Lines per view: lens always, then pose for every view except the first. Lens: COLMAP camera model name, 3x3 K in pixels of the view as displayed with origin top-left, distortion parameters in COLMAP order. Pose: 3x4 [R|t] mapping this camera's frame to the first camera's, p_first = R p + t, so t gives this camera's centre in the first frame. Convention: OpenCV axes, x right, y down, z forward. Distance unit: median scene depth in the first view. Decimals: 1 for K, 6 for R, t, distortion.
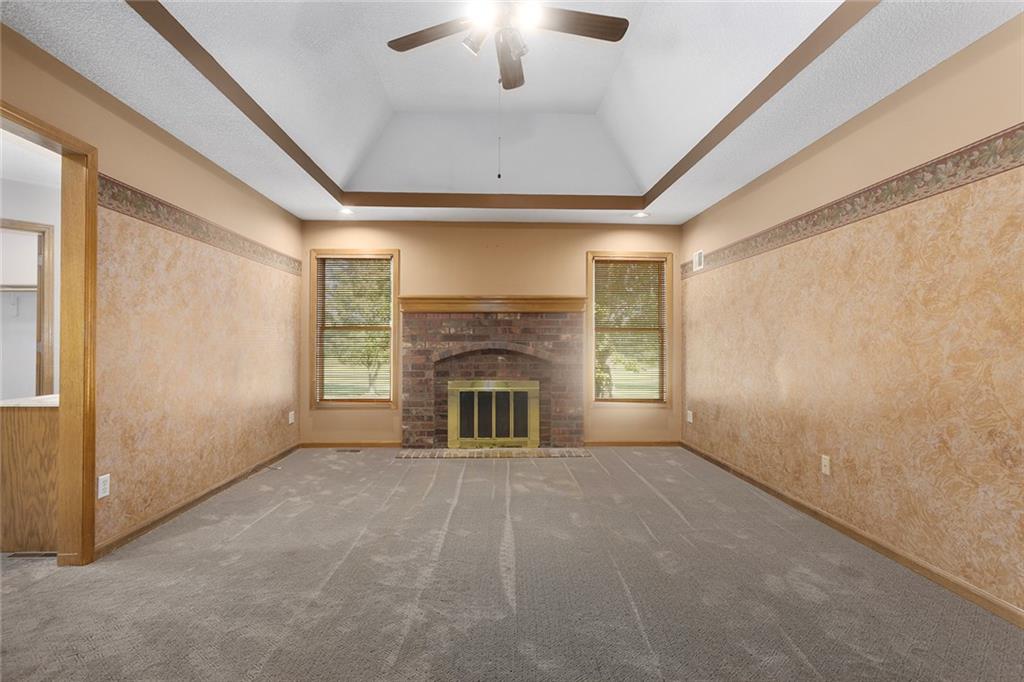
lens RADIAL K [[496.2, 0, 506.2], [0, 496.2, 345.4], [0, 0, 1]] dist [0.002816, -0.000231]
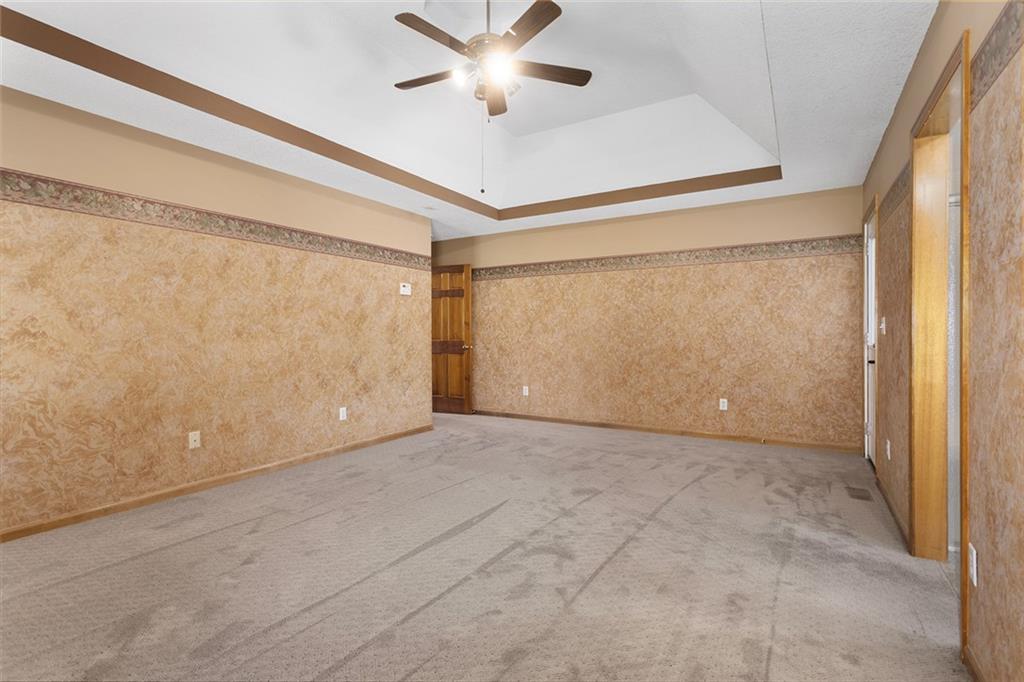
lens RADIAL K [[496.2, 0, 506.2], [0, 496.2, 345.4], [0, 0, 1]] dist [0.002816, -0.000231]
pose [[-0.841067, -0.013371, 0.540766, -0.627420], [0.001533, 0.999632, 0.027101, -0.002840], [-0.540929, 0.023623, -0.840736, 1.764620]]
